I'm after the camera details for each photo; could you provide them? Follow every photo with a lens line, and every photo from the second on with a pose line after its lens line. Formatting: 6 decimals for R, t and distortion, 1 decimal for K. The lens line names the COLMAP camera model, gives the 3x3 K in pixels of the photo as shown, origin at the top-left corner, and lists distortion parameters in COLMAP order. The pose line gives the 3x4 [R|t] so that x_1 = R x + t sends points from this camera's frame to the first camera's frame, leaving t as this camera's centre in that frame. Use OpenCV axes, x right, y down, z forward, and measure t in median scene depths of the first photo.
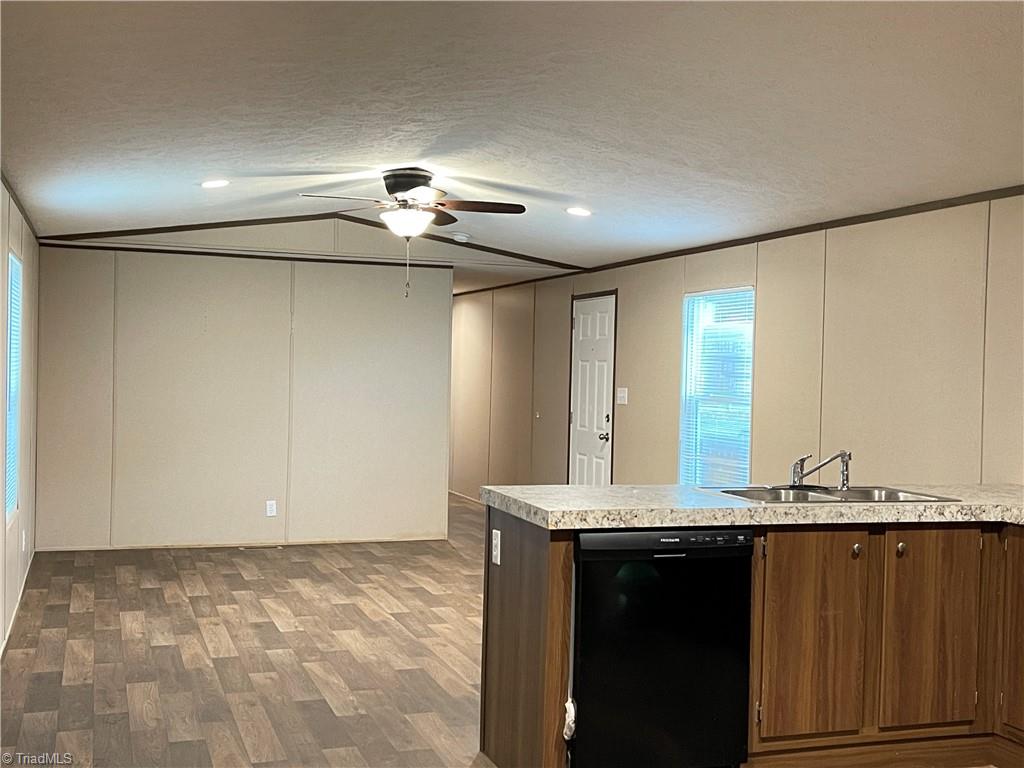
lens RADIAL K [[1190.5, 0, 512.0], [0, 1190.5, 385.4], [0, 0, 1]] dist [0.016685, 0.000000]
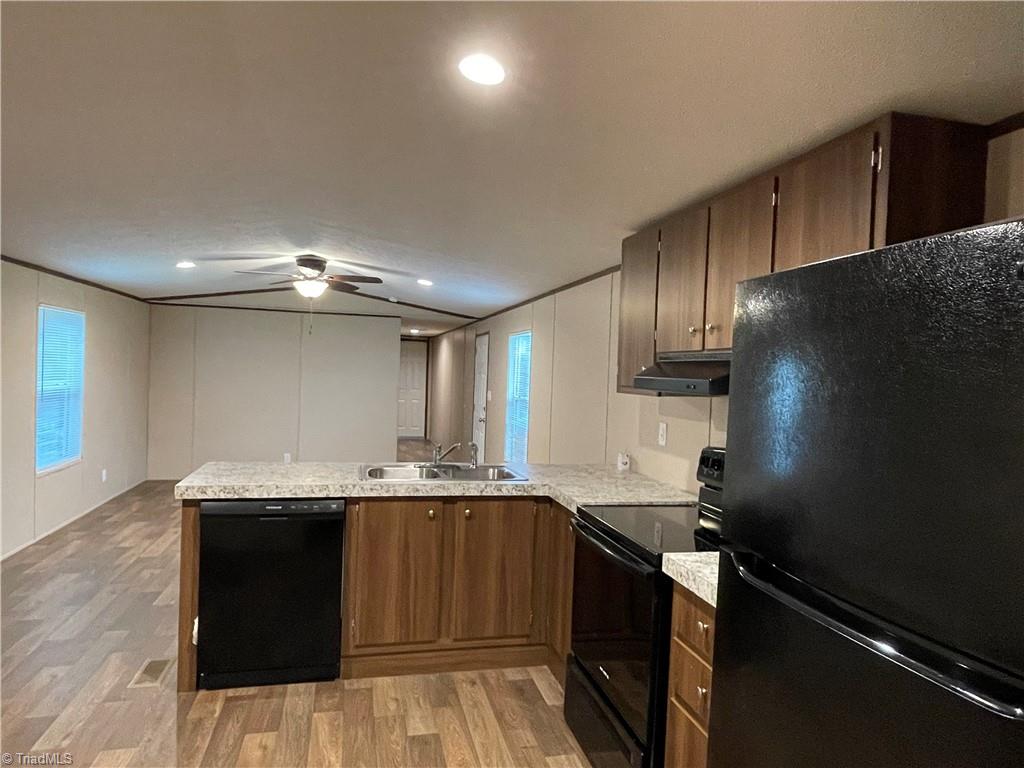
lens RADIAL K [[654.9, 0, 510.4], [0, 654.9, 382.0], [0, 0, 1]] dist [-0.004454, -0.002119]
pose [[0.997245, 0.013421, -0.072960, 0.431691], [-0.013610, 0.999905, -0.002097, -0.019749], [0.072925, 0.003084, 0.997333, 0.225474]]
